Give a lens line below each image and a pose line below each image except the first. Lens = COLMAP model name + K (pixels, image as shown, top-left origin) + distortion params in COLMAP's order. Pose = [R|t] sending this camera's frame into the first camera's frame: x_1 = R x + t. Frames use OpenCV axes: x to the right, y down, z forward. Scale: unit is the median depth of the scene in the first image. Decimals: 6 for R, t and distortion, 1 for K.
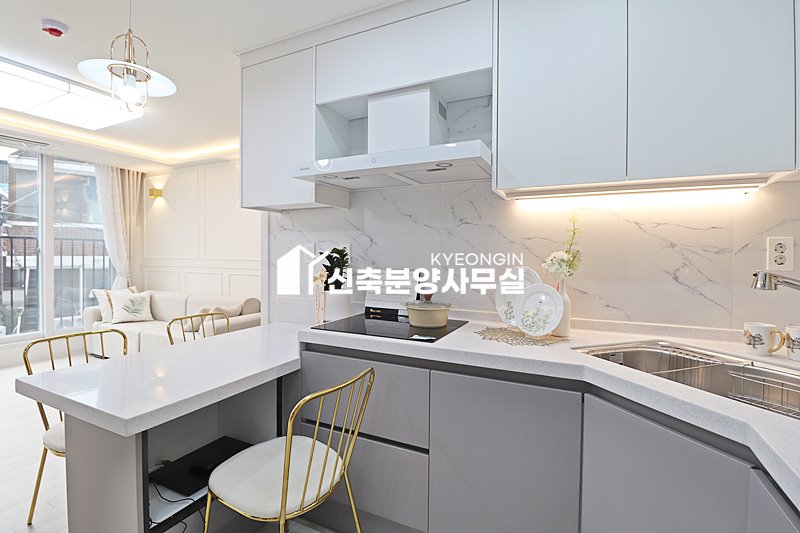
lens RADIAL K [[380.2, 0, 396.9], [0, 380.2, 259.5], [0, 0, 1]] dist [-0.000380, -0.013398]
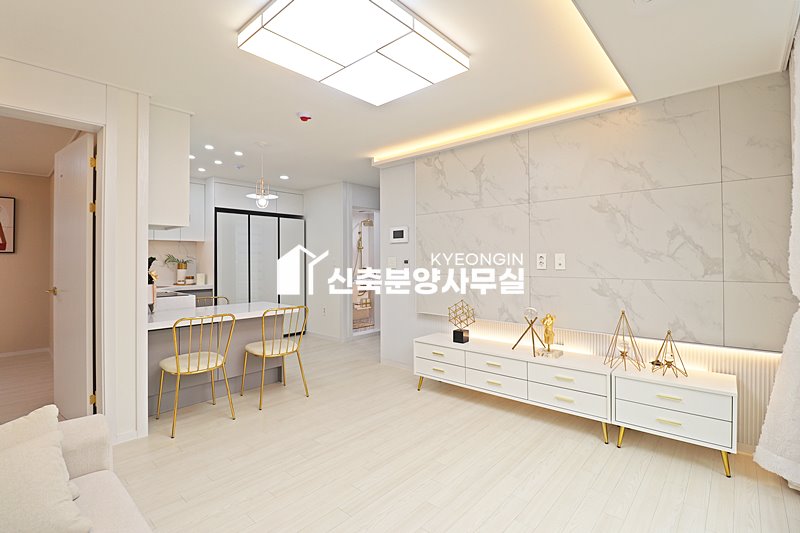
lens RADIAL K [[370.7, 0, 399.9], [0, 370.7, 258.5], [0, 0, 1]] dist [-0.001359, -0.012620]
pose [[-0.962521, -0.003902, 0.271178, -1.745996], [-0.000393, 0.999916, 0.012993, -0.048771], [-0.271206, 0.012399, -0.962441, 2.421493]]
